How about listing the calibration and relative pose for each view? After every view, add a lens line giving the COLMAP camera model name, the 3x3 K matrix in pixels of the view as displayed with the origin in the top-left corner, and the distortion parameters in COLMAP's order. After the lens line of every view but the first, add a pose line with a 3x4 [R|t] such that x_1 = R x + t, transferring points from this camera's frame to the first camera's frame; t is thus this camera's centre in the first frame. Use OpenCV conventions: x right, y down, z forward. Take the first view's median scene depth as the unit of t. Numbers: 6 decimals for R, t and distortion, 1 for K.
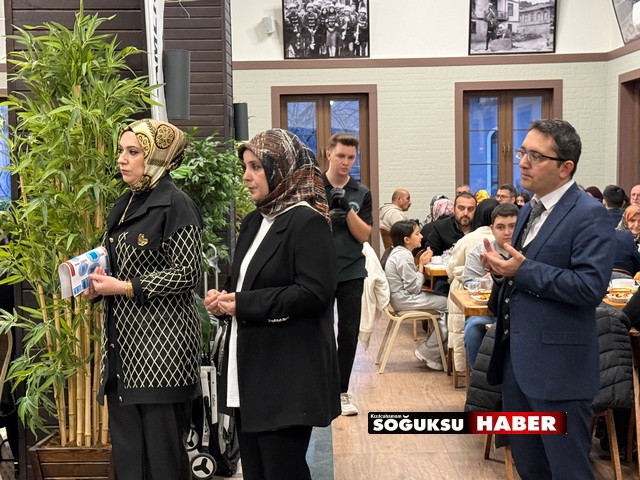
lens RADIAL K [[1167.9, 0, 320.0], [0, 1167.9, 240.0], [0, 0, 1]] dist [0.027199, 0.122635]
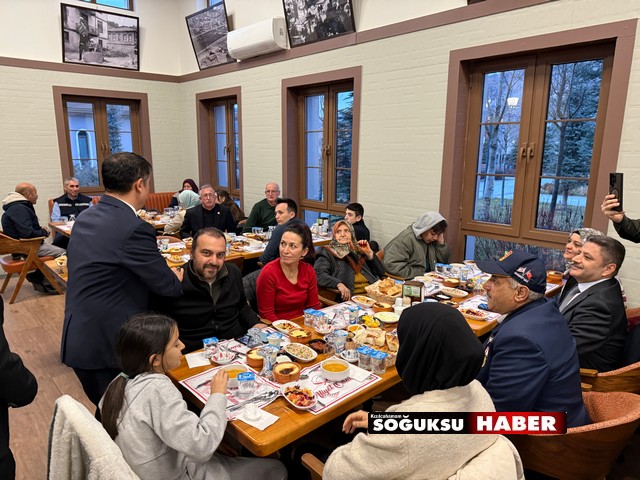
lens RADIAL K [[455.3, 0, 320.0], [0, 455.3, 240.0], [0, 0, 1]] dist [0.066873, -0.074596]
pose [[0.751251, -0.103330, 0.651878, 0.003810], [0.020503, 0.990846, 0.133432, -0.041653], [-0.659698, -0.086876, 0.746492, 0.486174]]
